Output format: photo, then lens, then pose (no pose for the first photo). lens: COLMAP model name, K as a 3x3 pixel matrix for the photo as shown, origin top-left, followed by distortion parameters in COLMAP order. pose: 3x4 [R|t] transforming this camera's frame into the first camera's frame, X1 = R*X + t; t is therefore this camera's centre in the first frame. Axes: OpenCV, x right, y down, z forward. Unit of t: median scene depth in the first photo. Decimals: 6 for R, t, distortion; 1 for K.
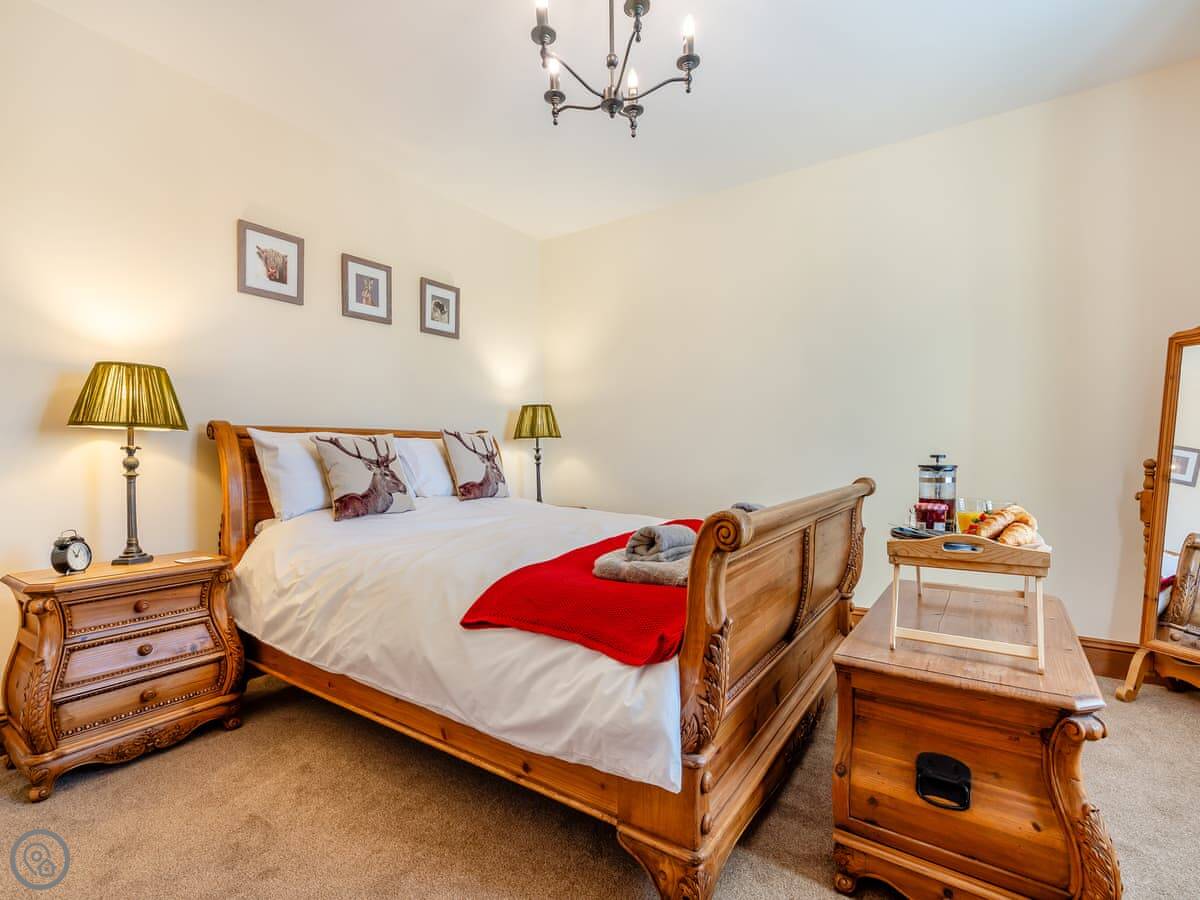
lens RADIAL K [[554.2, 0, 593.6], [0, 554.2, 454.7], [0, 0, 1]] dist [0.002842, 0.000792]
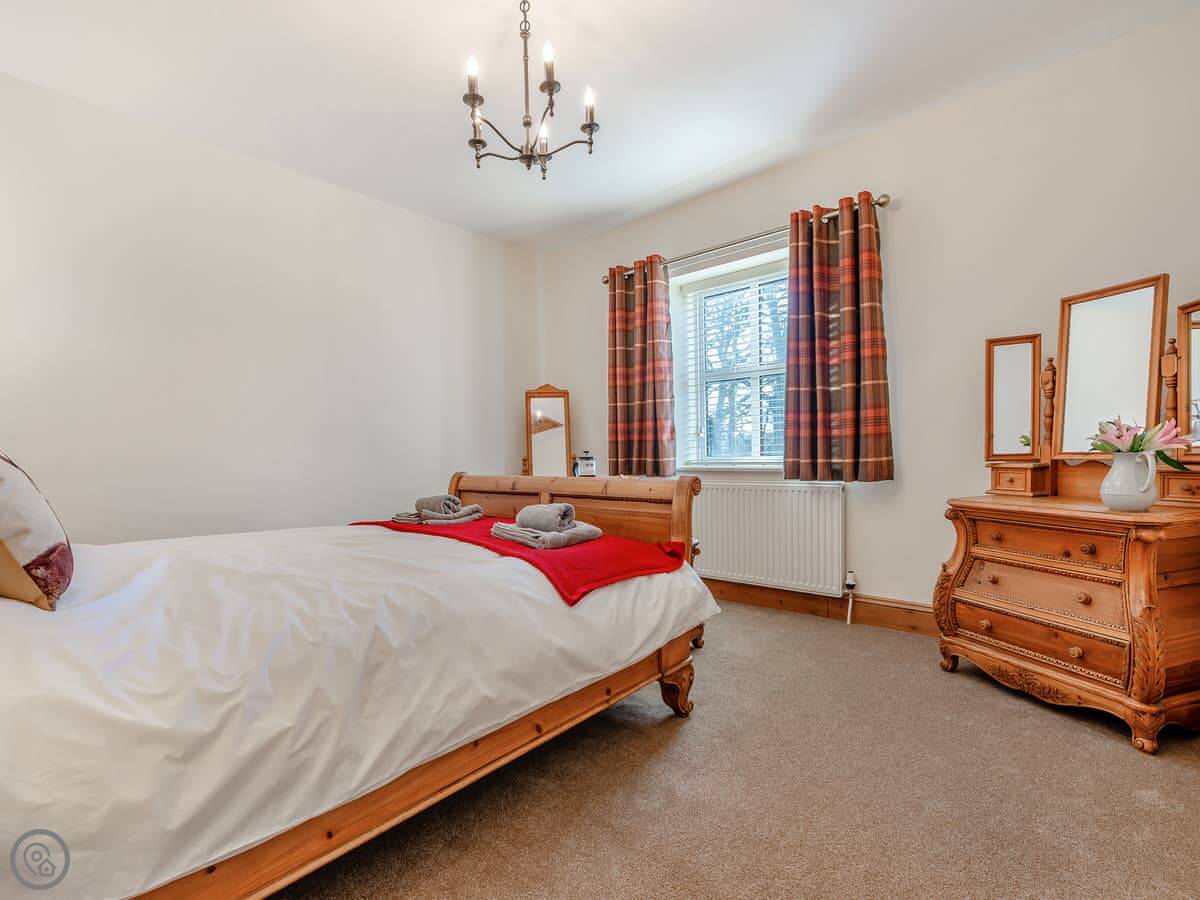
lens RADIAL K [[554.2, 0, 593.6], [0, 554.2, 454.7], [0, 0, 1]] dist [0.002842, 0.000792]
pose [[0.117631, -0.000799, 0.993057, -1.218709], [0.011830, 0.999930, -0.000597, 0.013628], [-0.992987, 0.011818, 0.117633, 0.763165]]
